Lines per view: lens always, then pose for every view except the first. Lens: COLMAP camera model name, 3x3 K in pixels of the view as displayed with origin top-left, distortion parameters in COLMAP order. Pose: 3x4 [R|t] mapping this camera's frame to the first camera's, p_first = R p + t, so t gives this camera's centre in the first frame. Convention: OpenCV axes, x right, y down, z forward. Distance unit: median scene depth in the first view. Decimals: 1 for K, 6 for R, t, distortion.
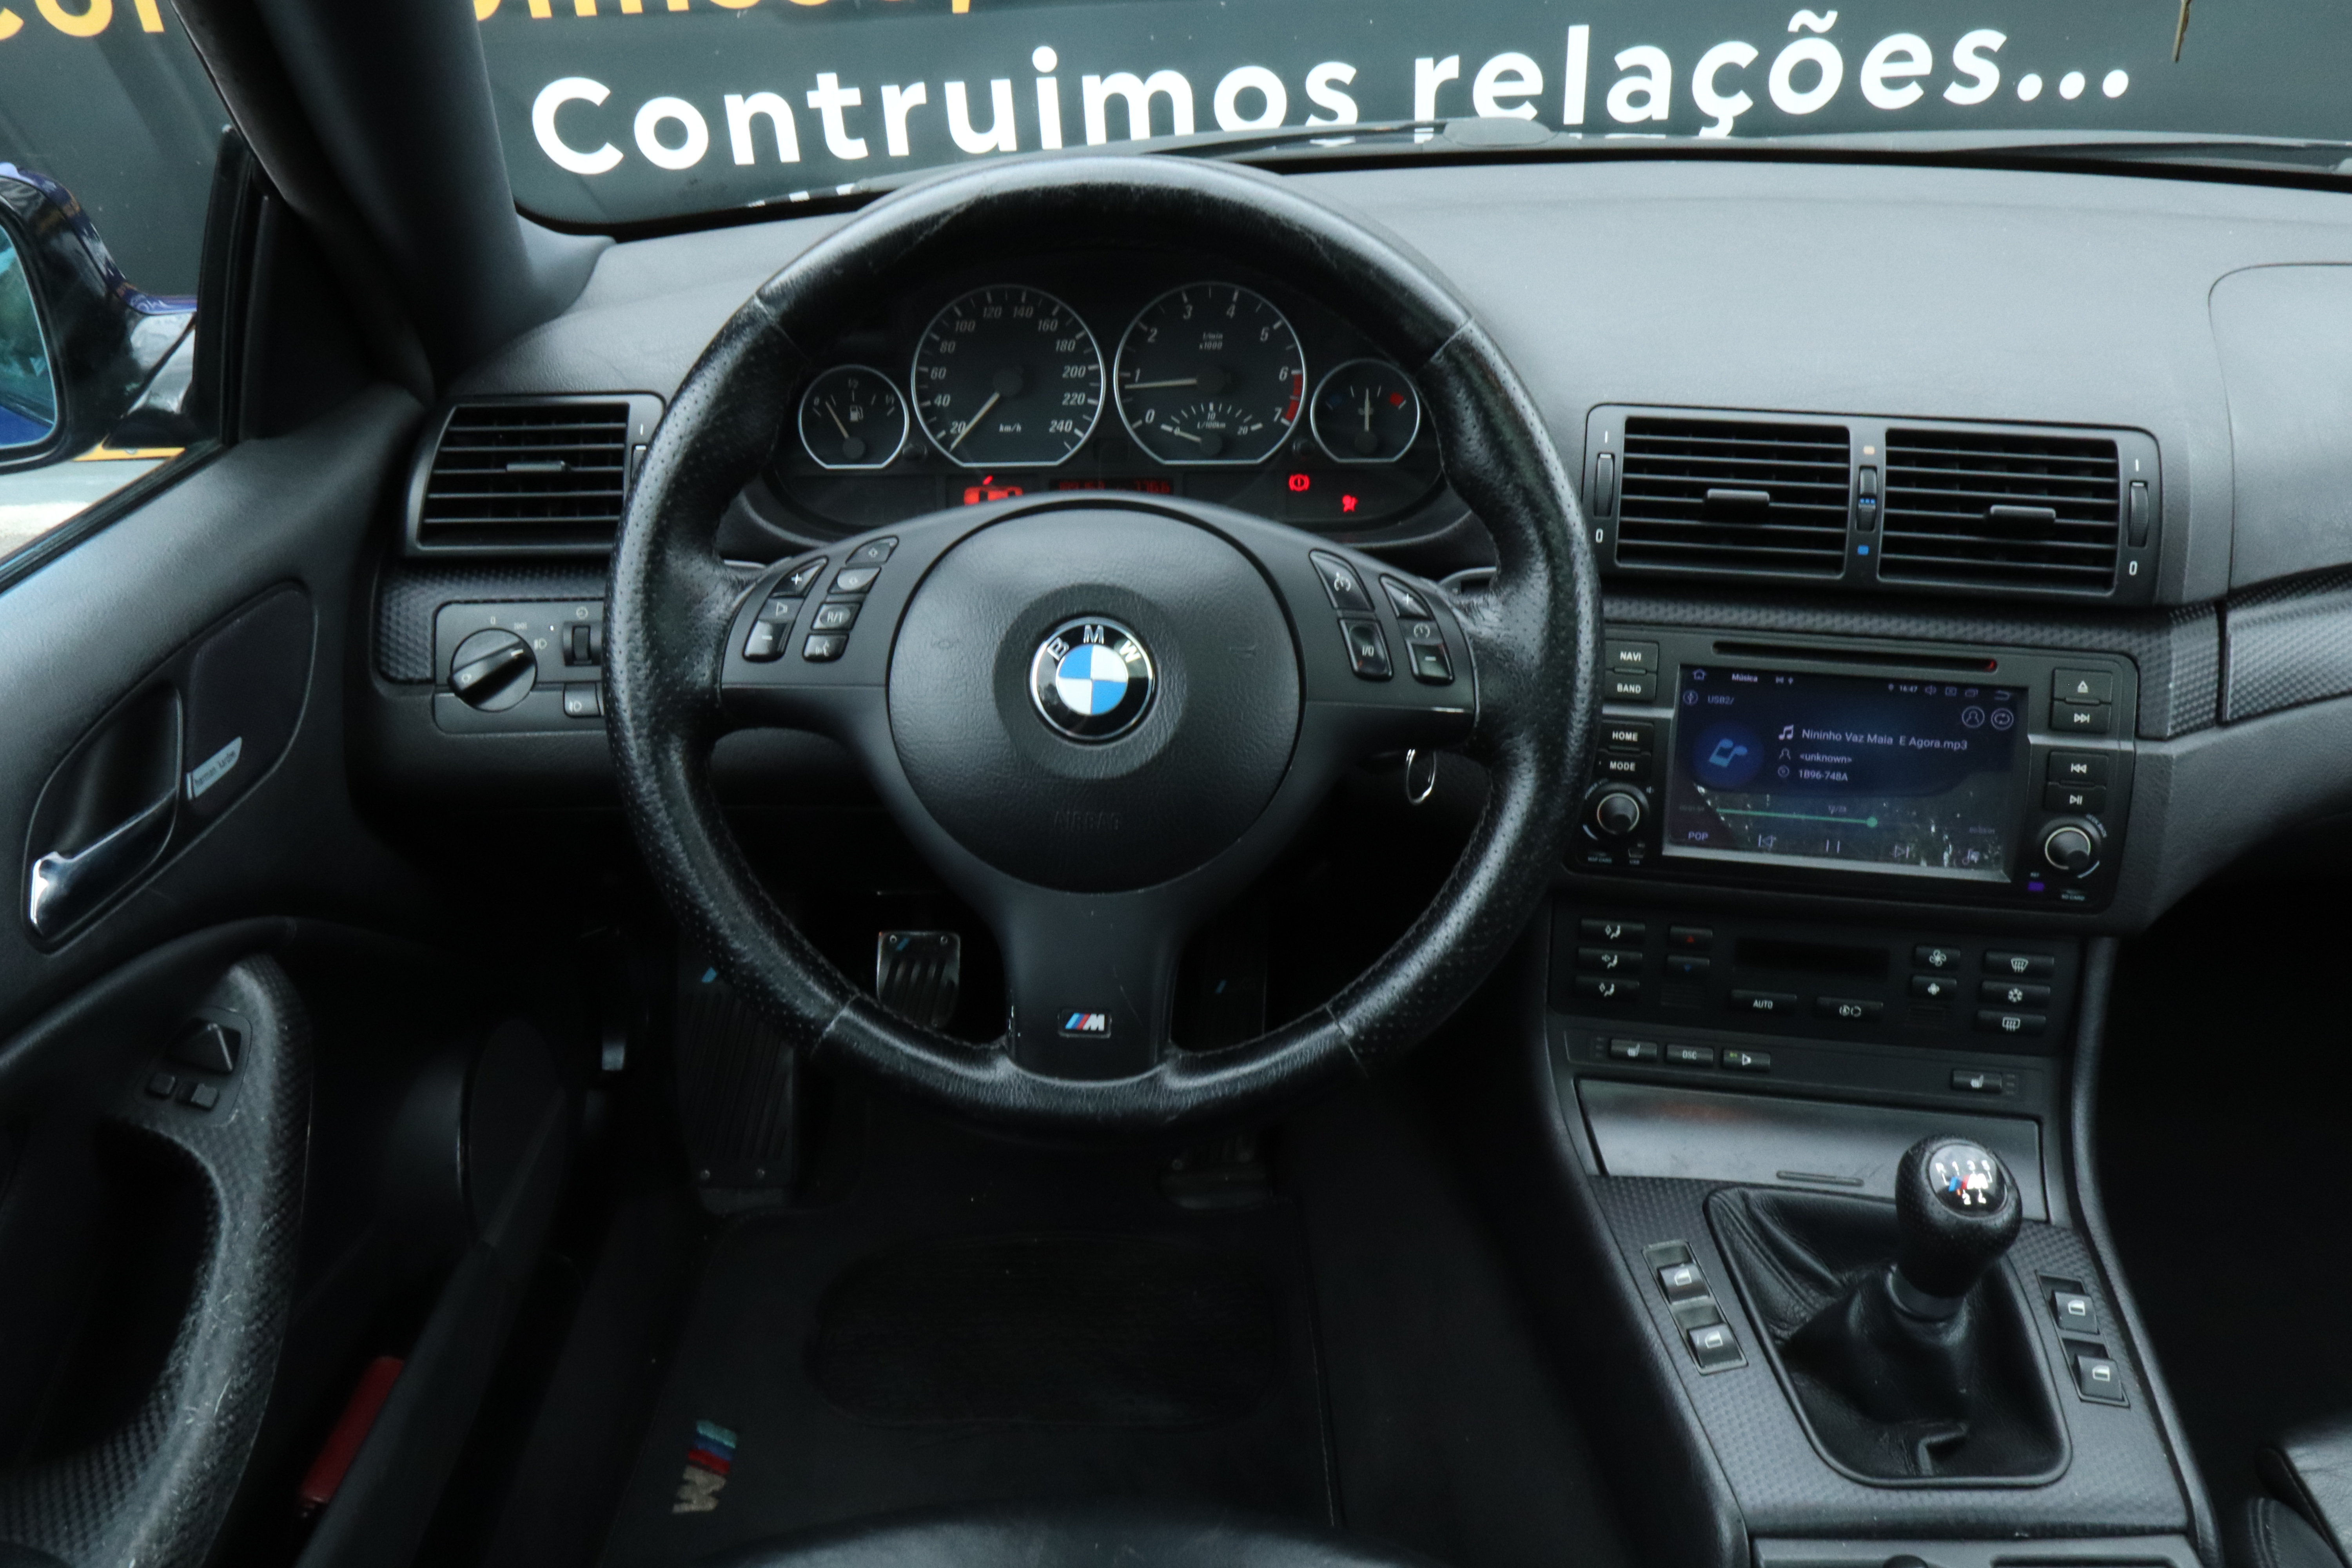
lens RADIAL K [[1995.6, 0, 1171.9], [0, 1995.6, 787.5], [0, 0, 1]] dist [0.000467, -0.009824]
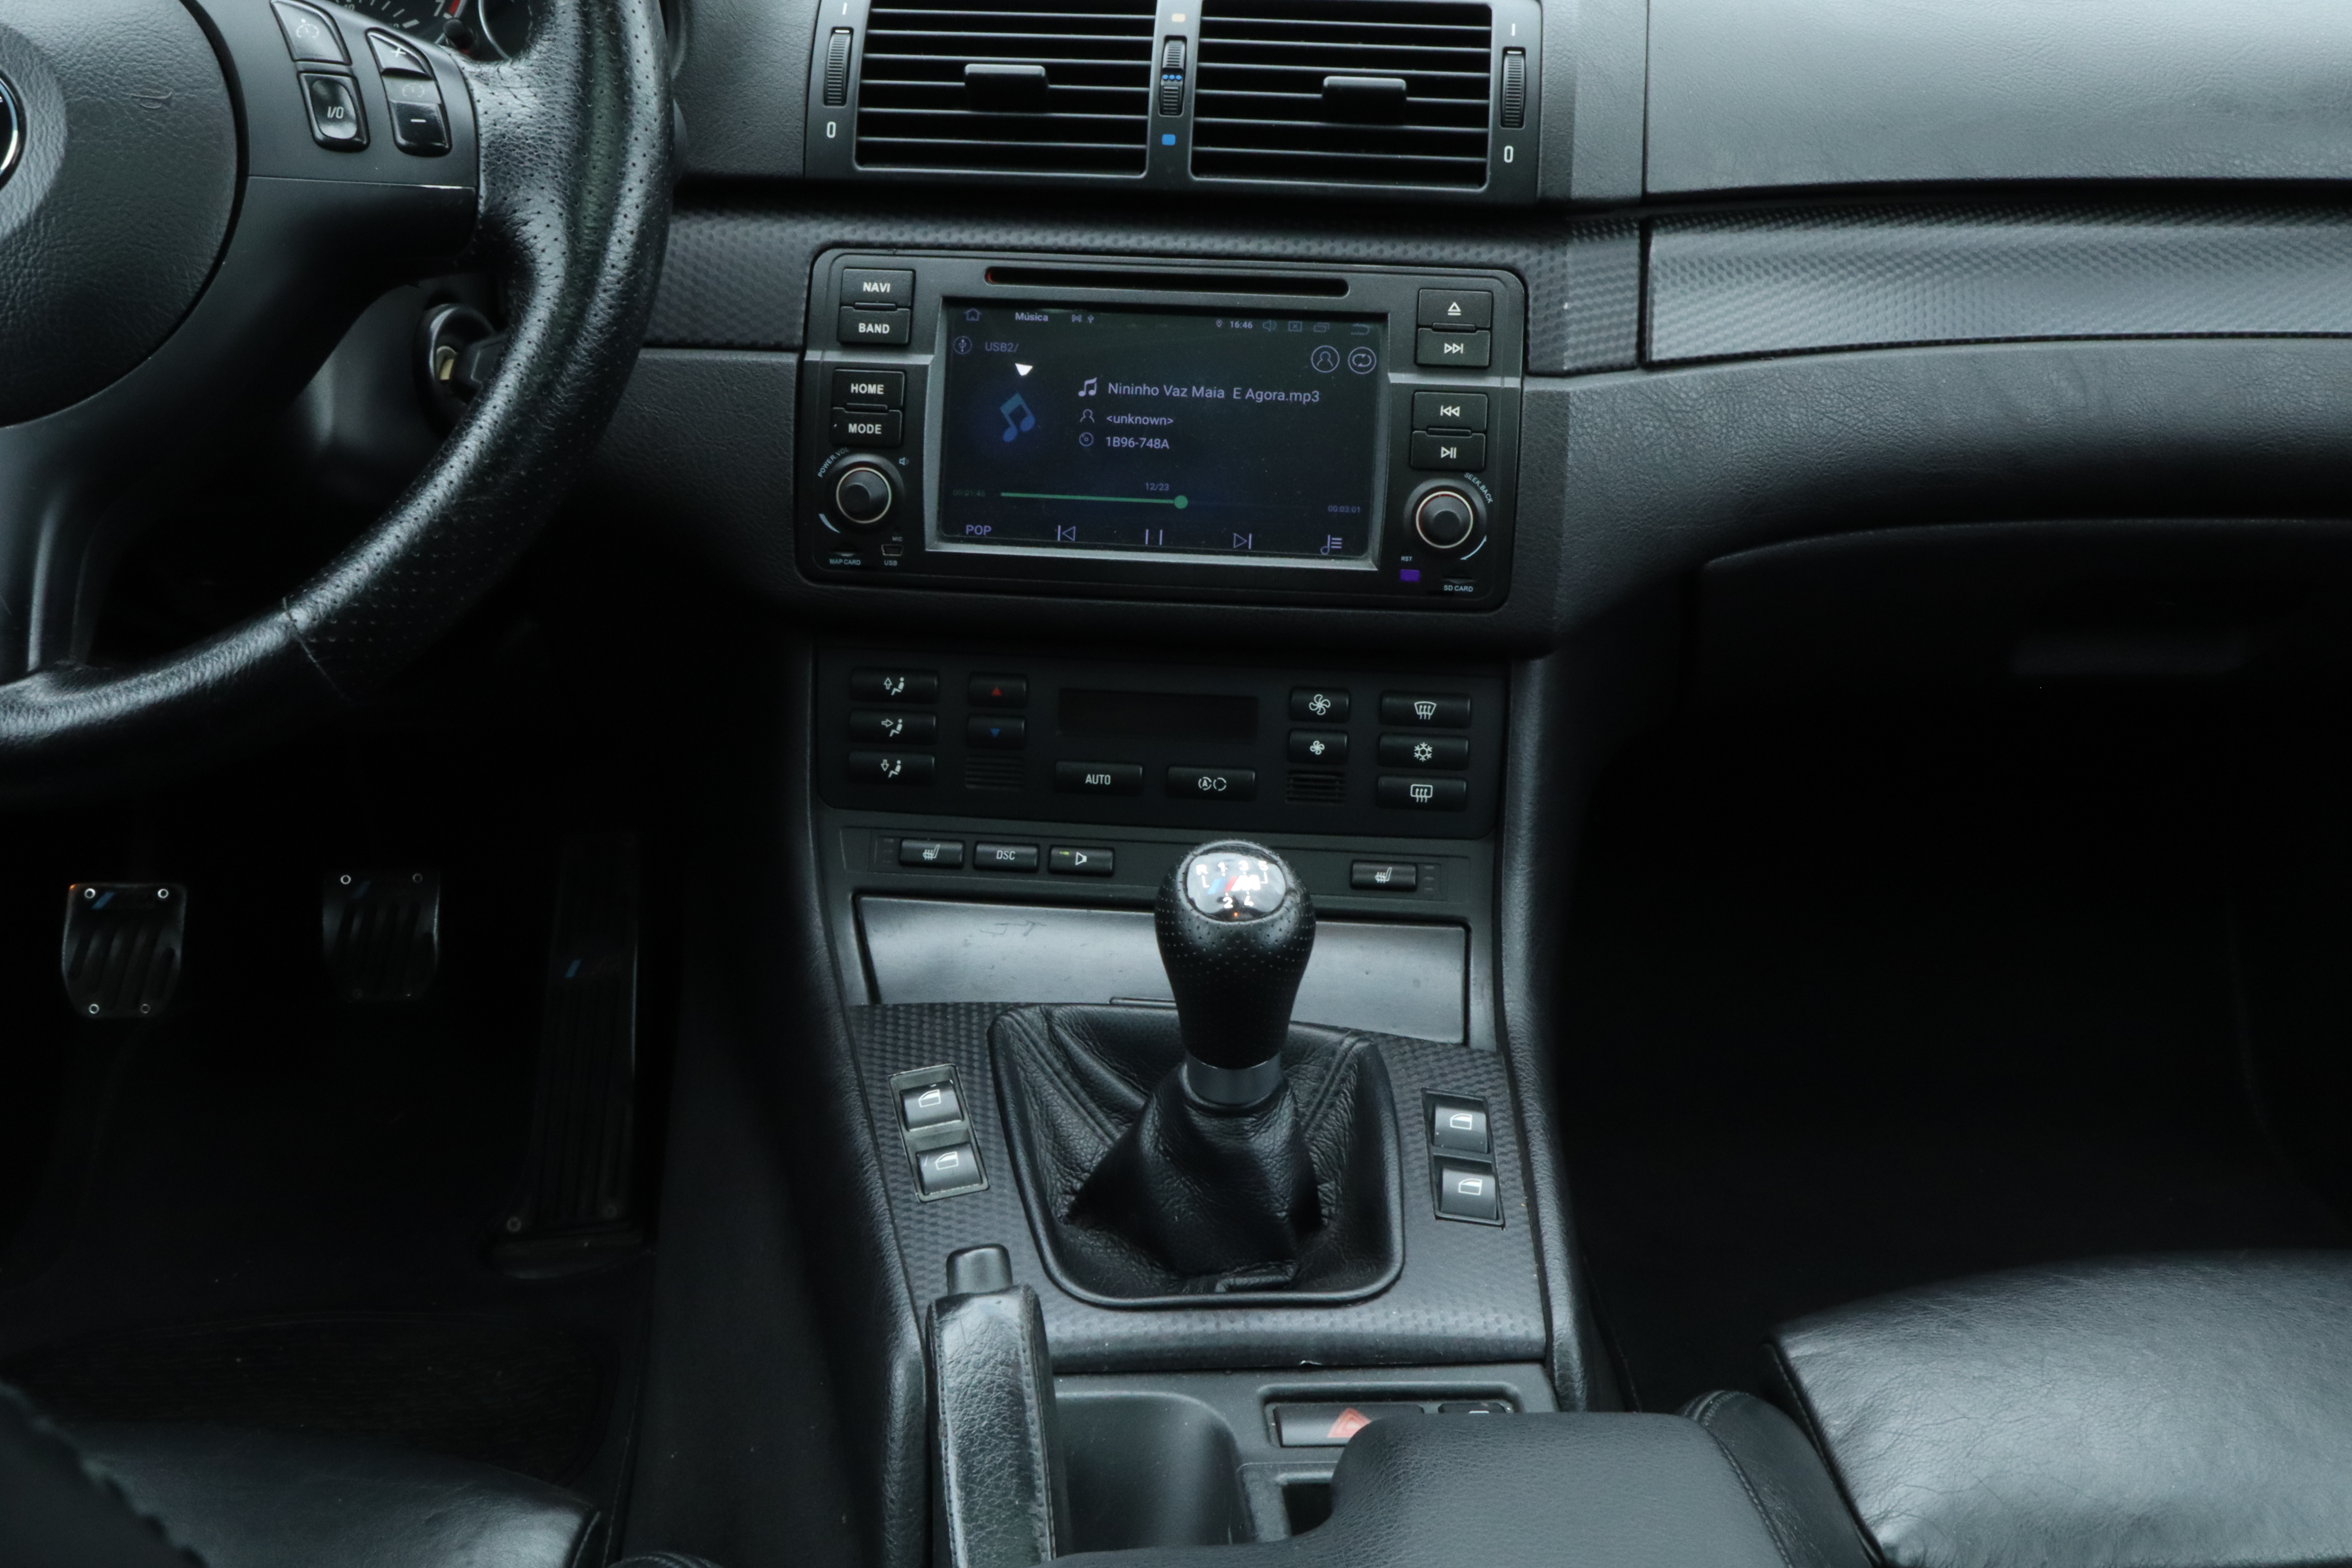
lens RADIAL K [[2732.2, 0, 1196.7], [0, 2732.2, 772.2], [0, 0, 1]] dist [0.009397, 0.000000]
pose [[0.997266, -0.009588, 0.073274, 0.273203], [0.019207, 0.991100, -0.131726, 0.253146], [-0.071359, 0.132774, 0.988574, -0.000496]]
